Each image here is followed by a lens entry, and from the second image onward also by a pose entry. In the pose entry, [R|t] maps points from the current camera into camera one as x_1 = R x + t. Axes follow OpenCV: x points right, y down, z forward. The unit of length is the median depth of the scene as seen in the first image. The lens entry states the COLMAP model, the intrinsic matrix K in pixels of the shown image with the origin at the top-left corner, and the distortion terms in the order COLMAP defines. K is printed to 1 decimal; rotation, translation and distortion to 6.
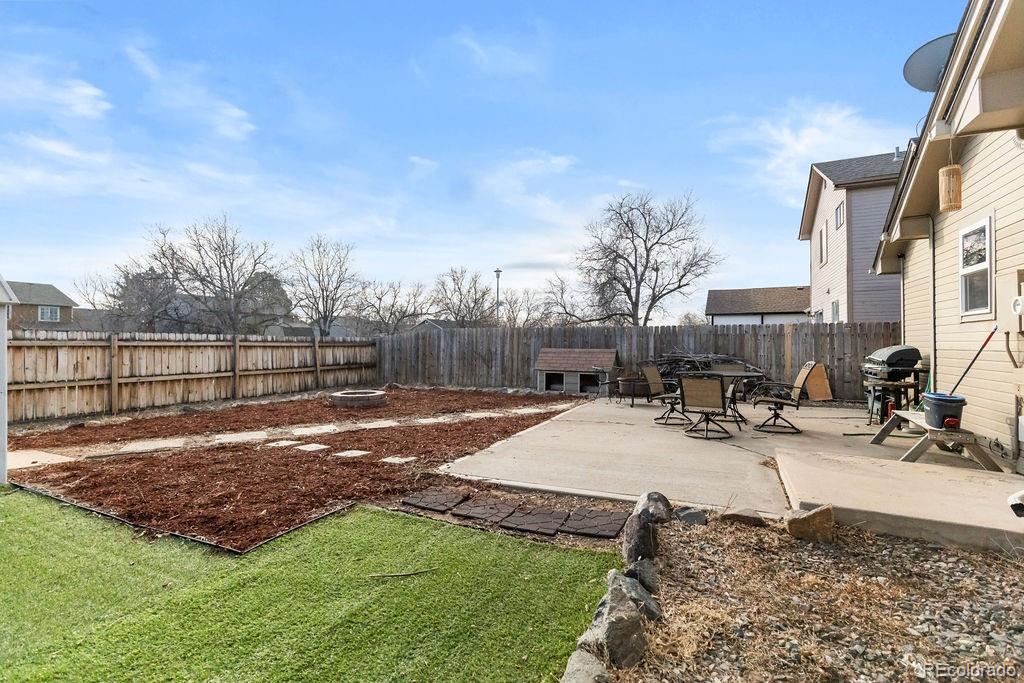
lens RADIAL K [[462.3, 0, 509.8], [0, 462.3, 326.4], [0, 0, 1]] dist [0.010339, -0.000095]
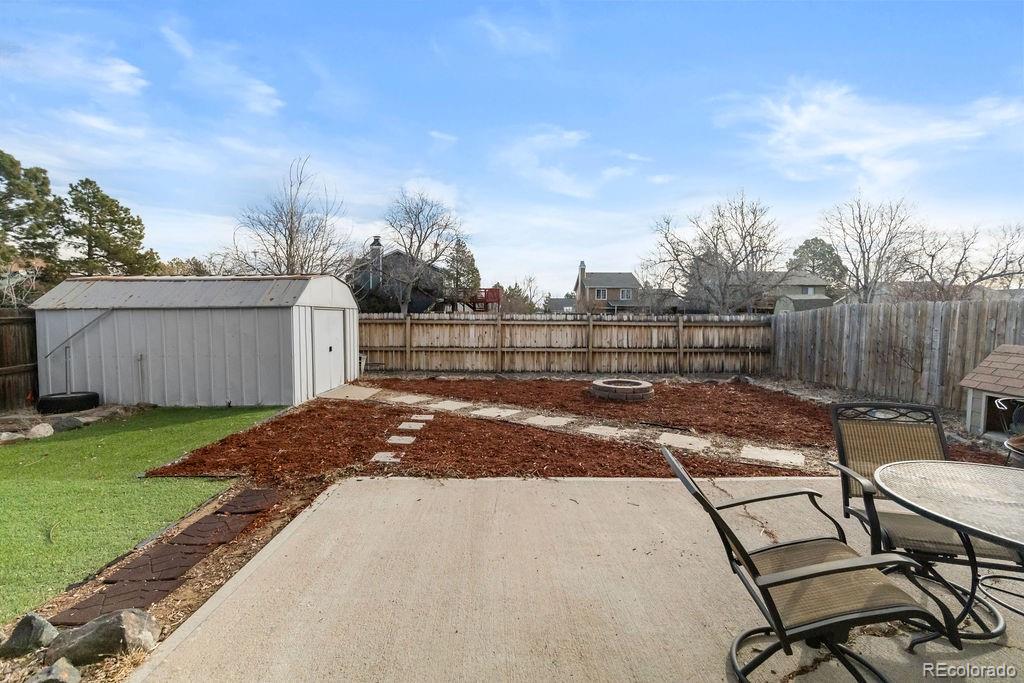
lens RADIAL K [[462.3, 0, 509.8], [0, 462.3, 326.4], [0, 0, 1]] dist [0.010339, -0.000095]
pose [[0.419357, 0.027393, -0.907408, 0.338555], [0.029803, 0.998590, 0.043919, -0.009173], [0.907332, -0.045462, 0.417949, 0.372307]]
